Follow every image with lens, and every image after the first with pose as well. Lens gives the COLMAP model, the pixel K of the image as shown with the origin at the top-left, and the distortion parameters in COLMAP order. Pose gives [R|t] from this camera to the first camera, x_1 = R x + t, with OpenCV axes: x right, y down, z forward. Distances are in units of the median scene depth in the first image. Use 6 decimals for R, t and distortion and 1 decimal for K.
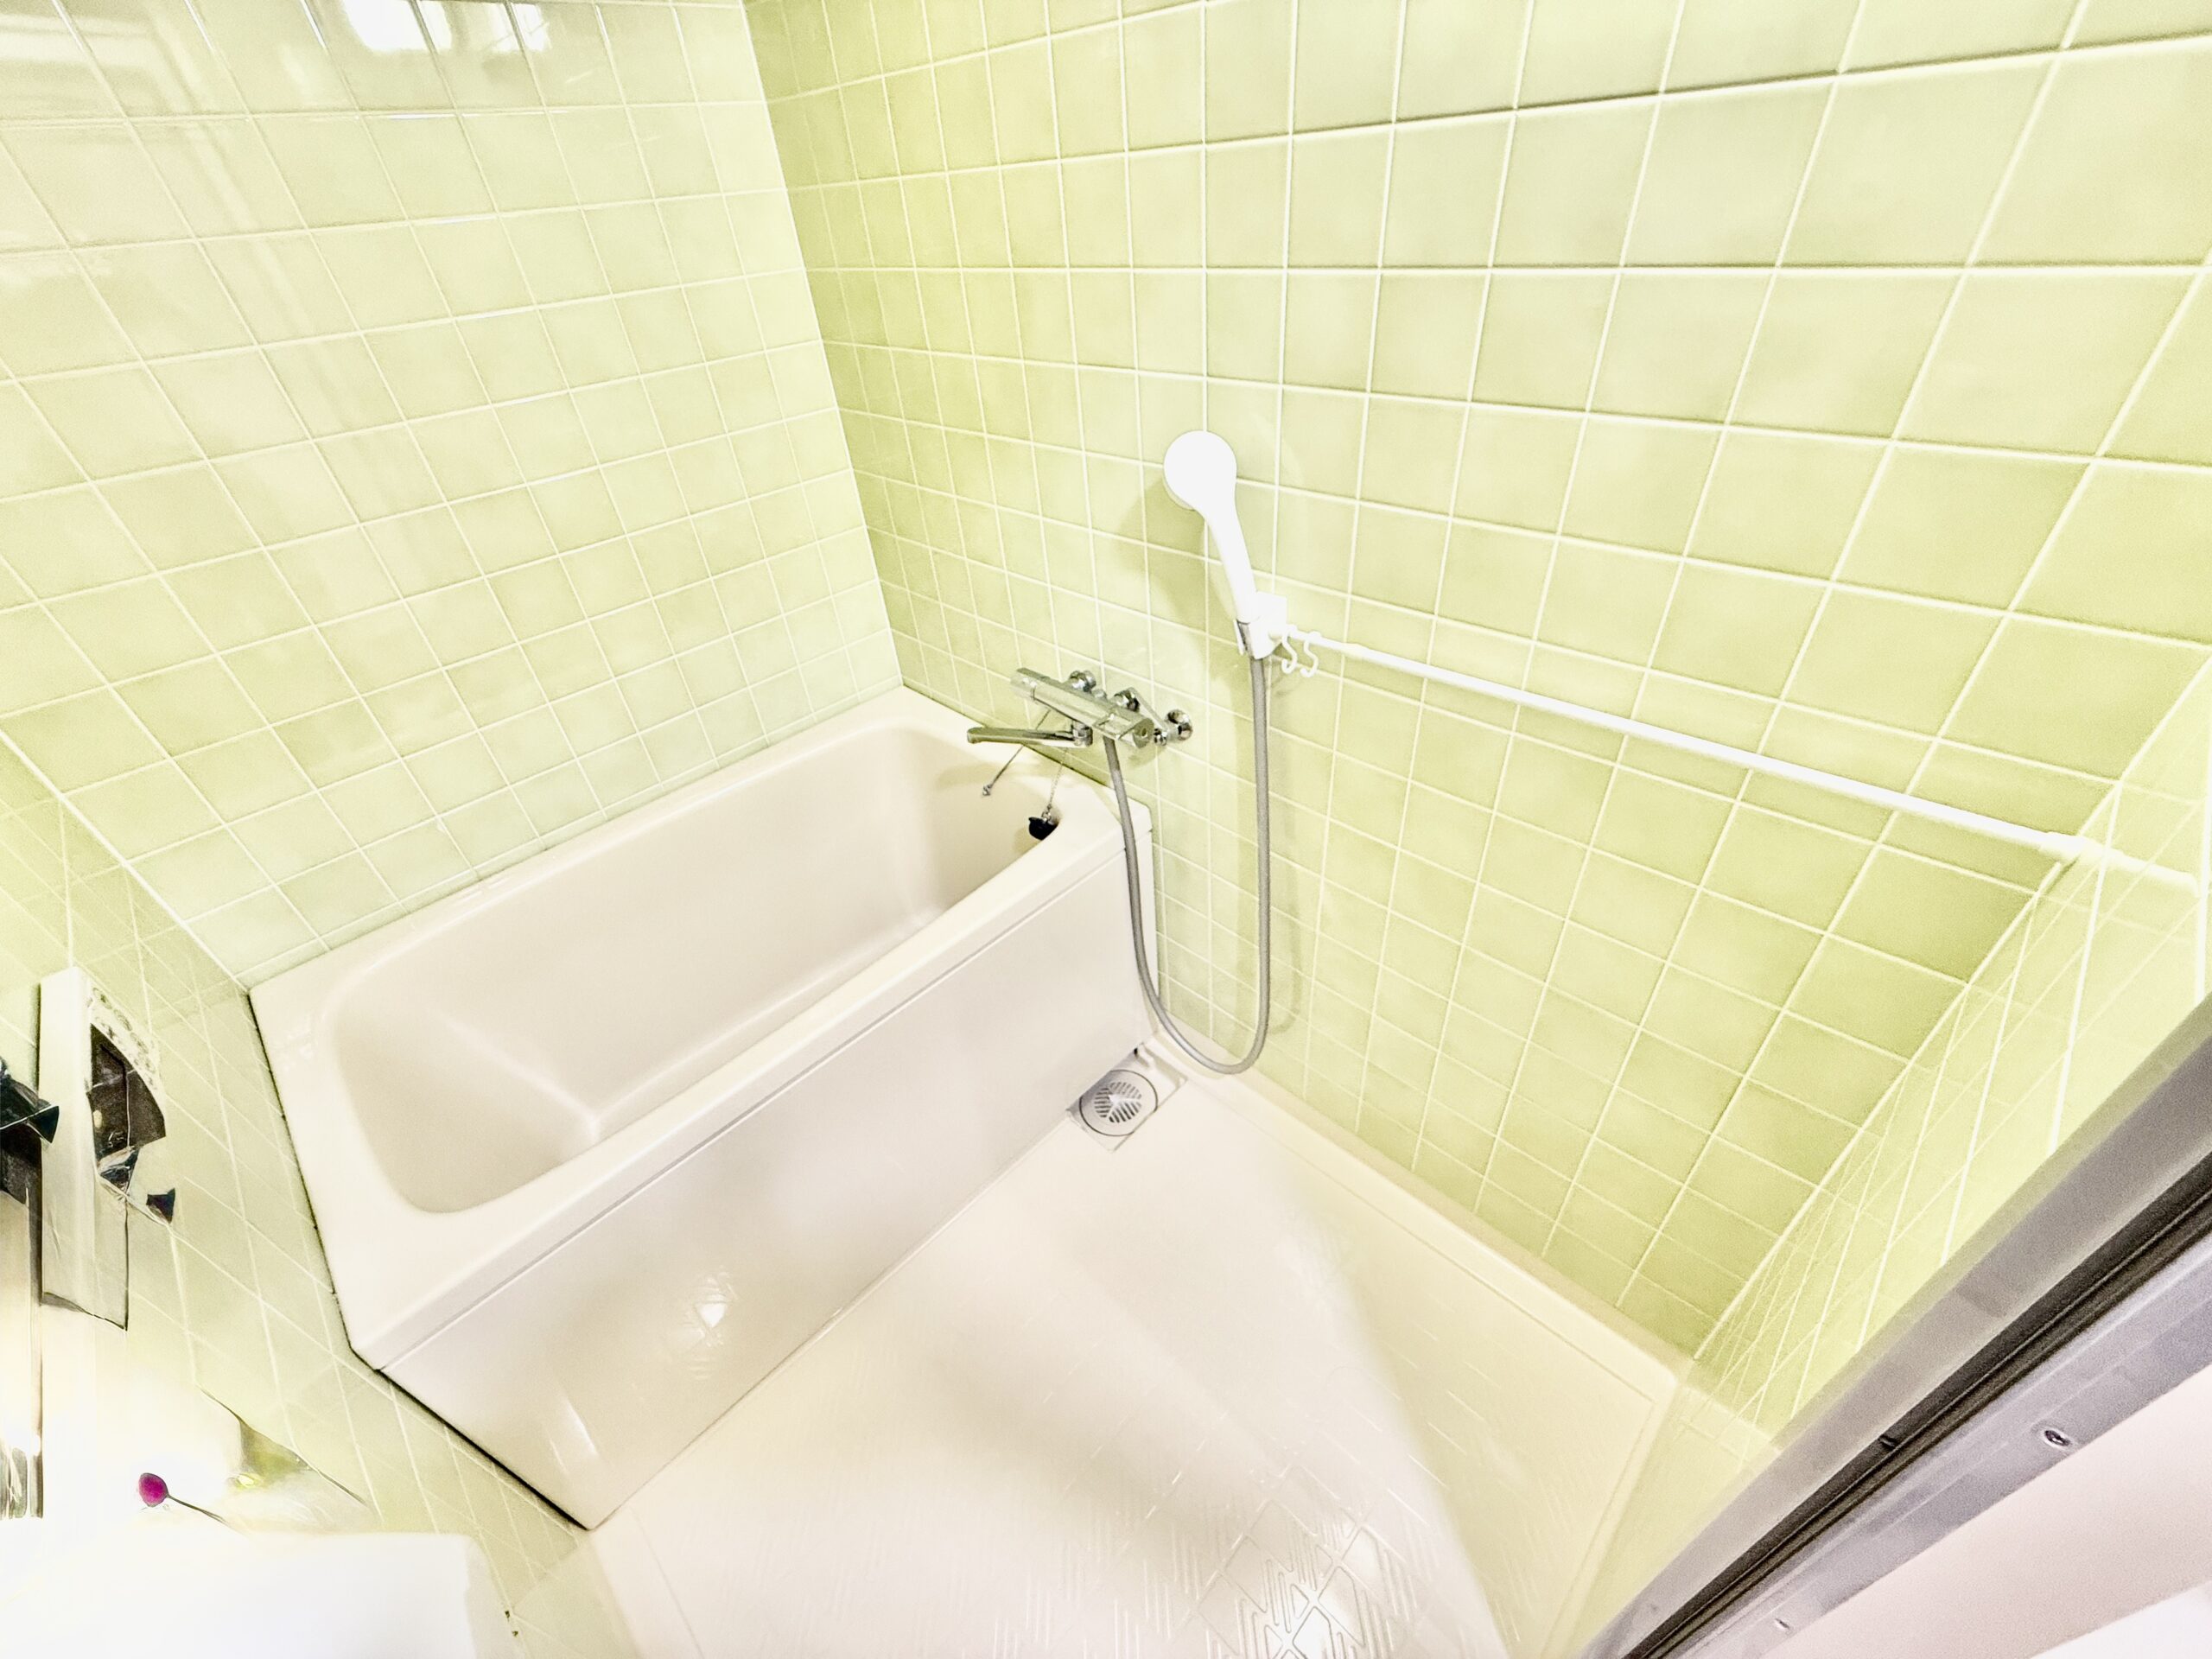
lens RADIAL K [[882.3, 0, 1091.8], [0, 882.3, 845.1], [0, 0, 1]] dist [-0.000384, -0.000185]
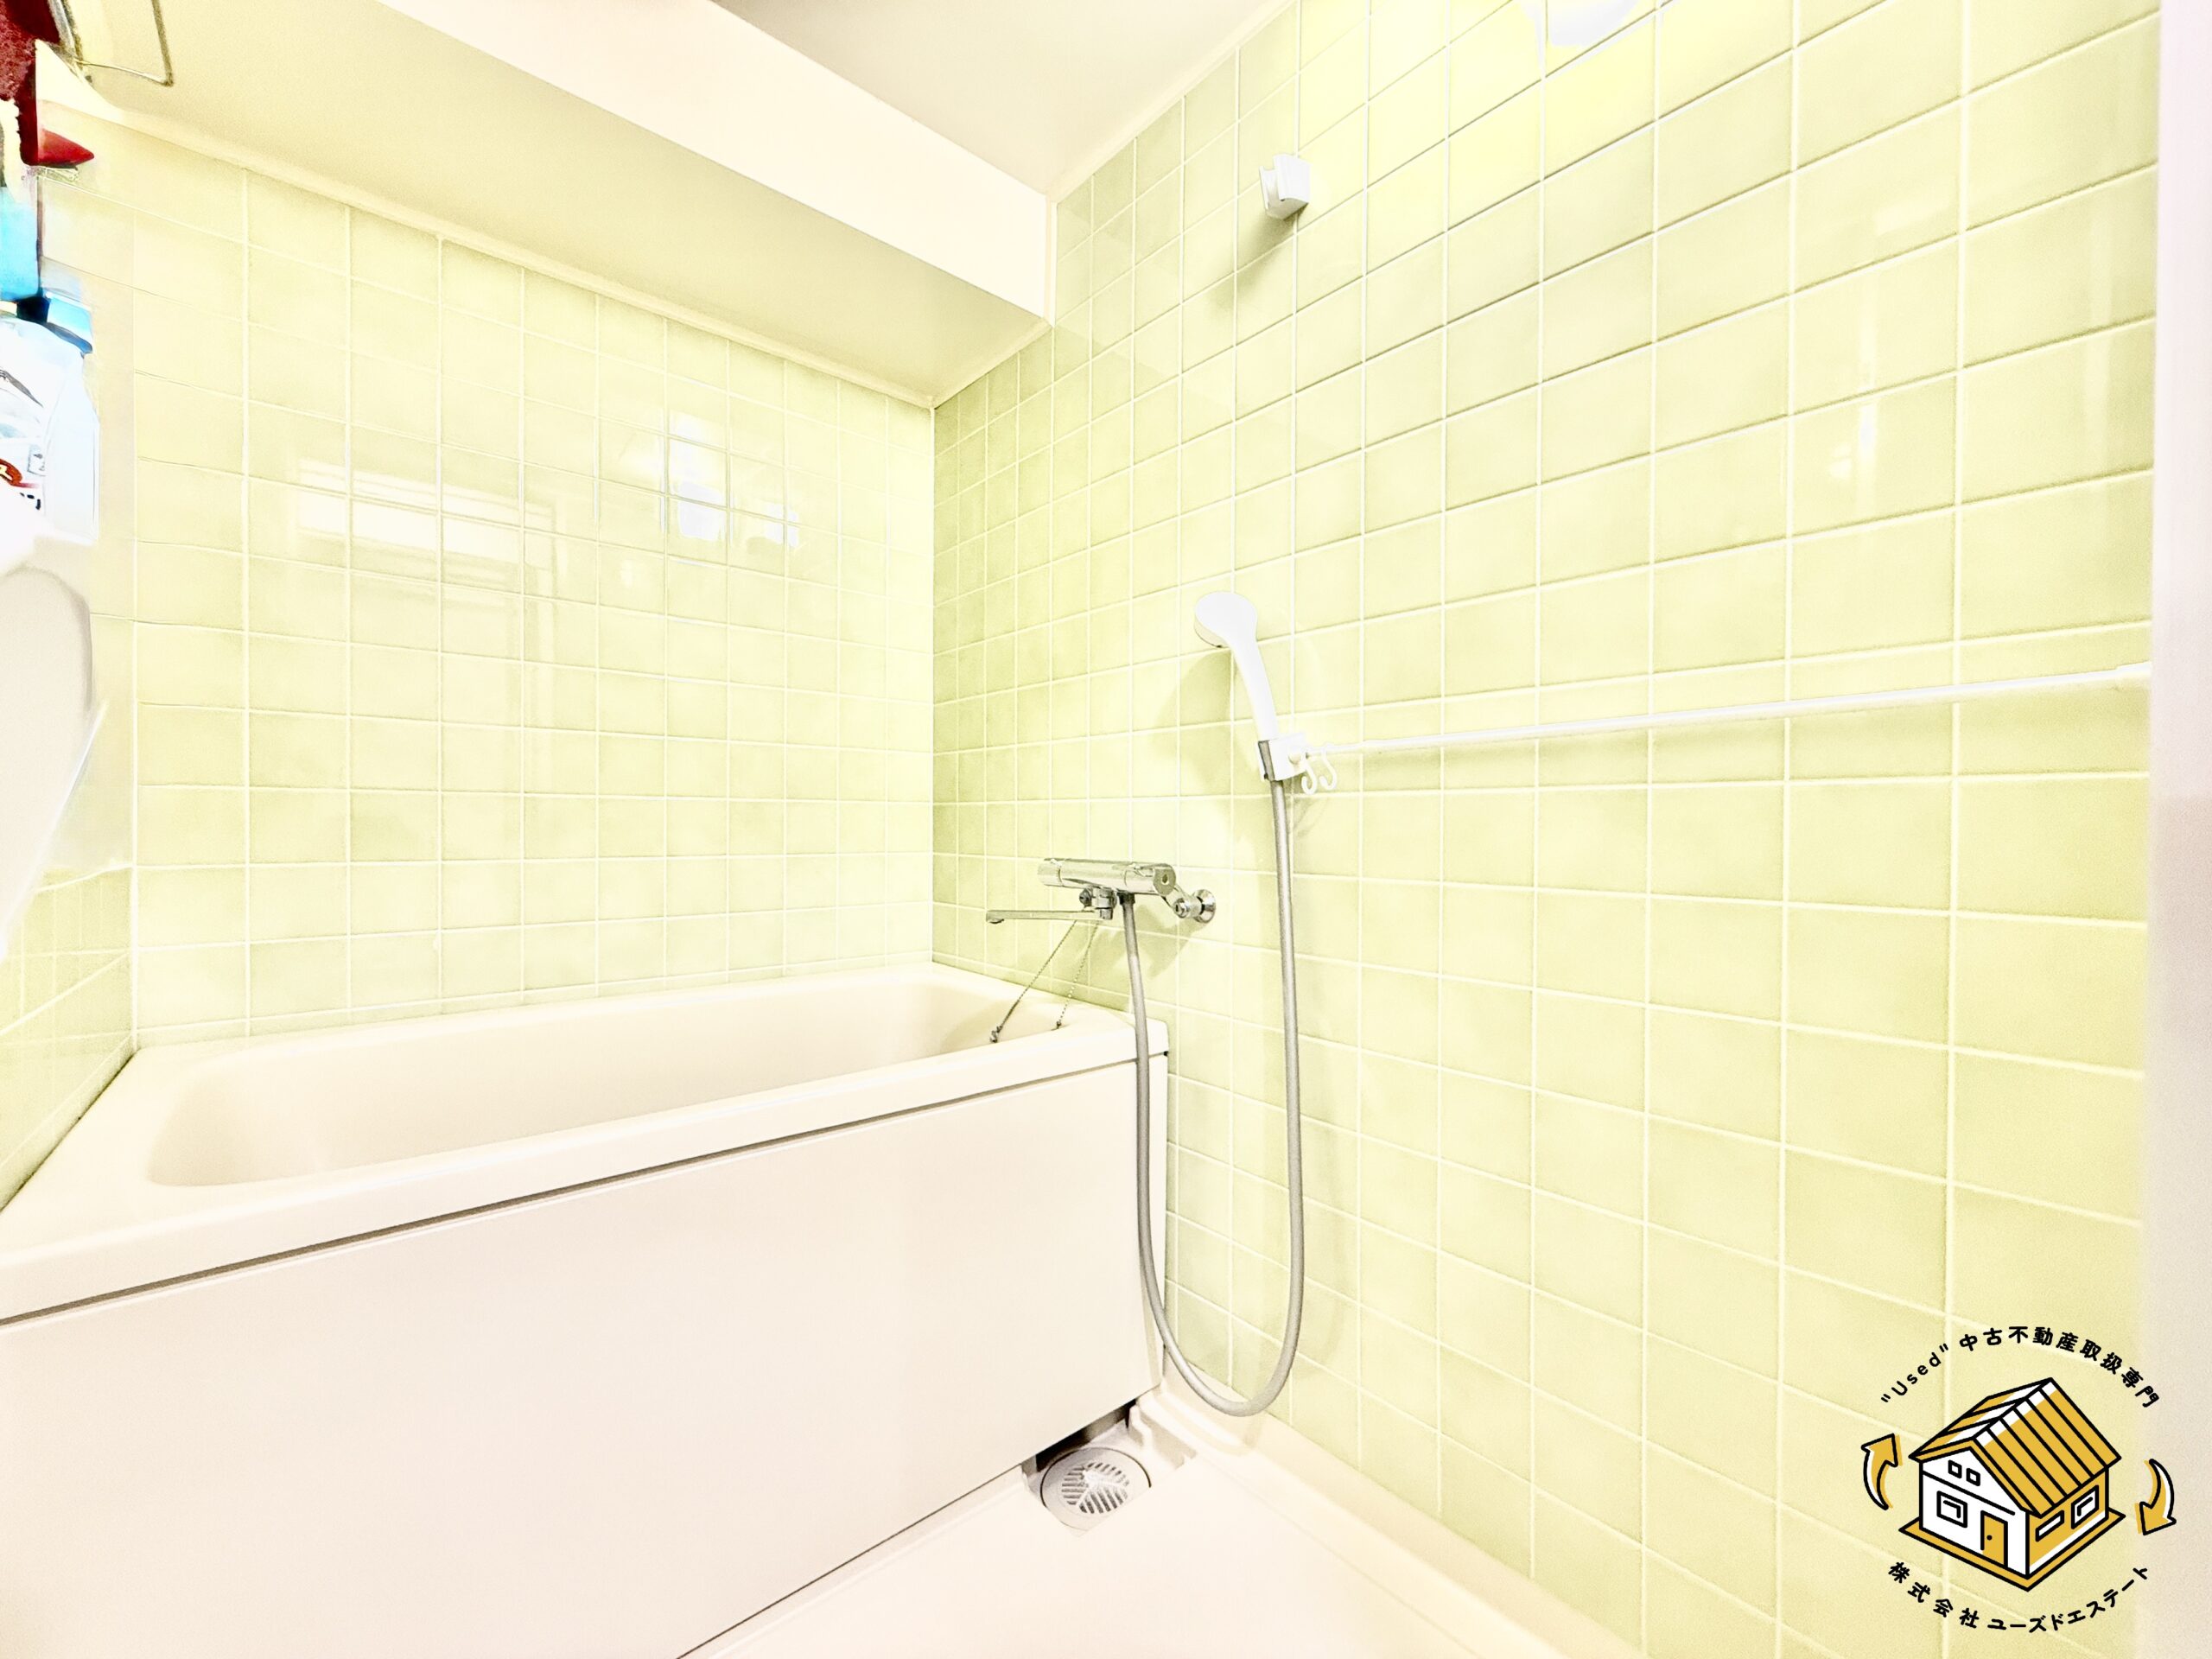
lens RADIAL K [[882.3, 0, 1088.4], [0, 882.3, 865.7], [0, 0, 1]] dist [-0.000384, -0.000185]
pose [[0.992611, 0.091225, -0.080005, 0.046085], [-0.120873, 0.801032, -0.586291, 0.405231], [0.010603, 0.591630, 0.806140, 0.173783]]
